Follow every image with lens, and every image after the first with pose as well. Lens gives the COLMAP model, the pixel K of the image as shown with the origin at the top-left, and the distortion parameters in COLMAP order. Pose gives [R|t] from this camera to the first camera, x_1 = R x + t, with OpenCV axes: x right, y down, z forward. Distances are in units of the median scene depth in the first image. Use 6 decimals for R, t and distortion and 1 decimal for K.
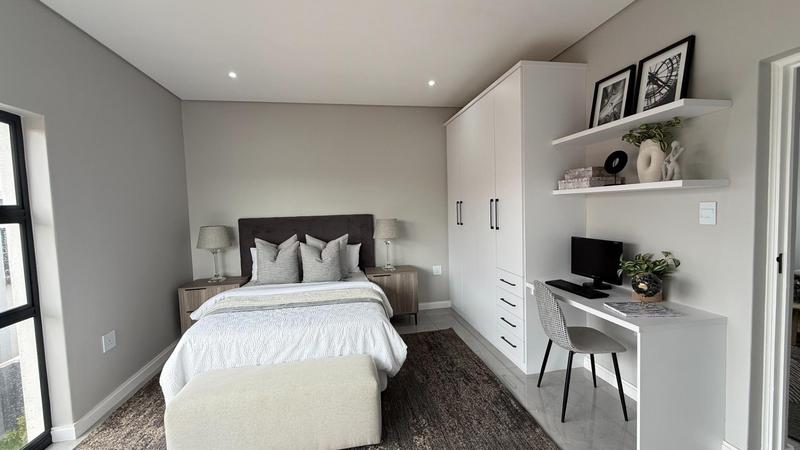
lens RADIAL K [[317.5, 0, 400.0], [0, 317.5, 225.0], [0, 0, 1]] dist [-0.001259, 0.000341]
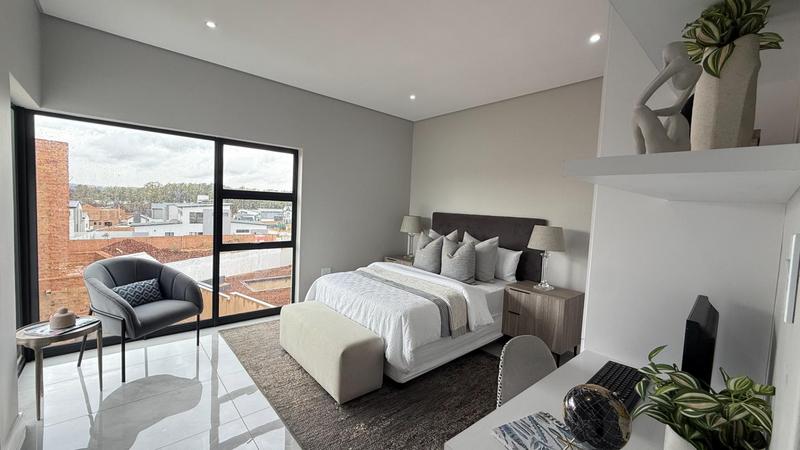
lens RADIAL K [[317.5, 0, 400.0], [0, 317.5, 225.0], [0, 0, 1]] dist [-0.001259, 0.000341]
pose [[0.502090, 0.106784, -0.858197, 0.793963], [-0.112863, 0.991951, 0.057396, -0.043782], [0.857419, 0.068041, 0.510101, 0.453201]]
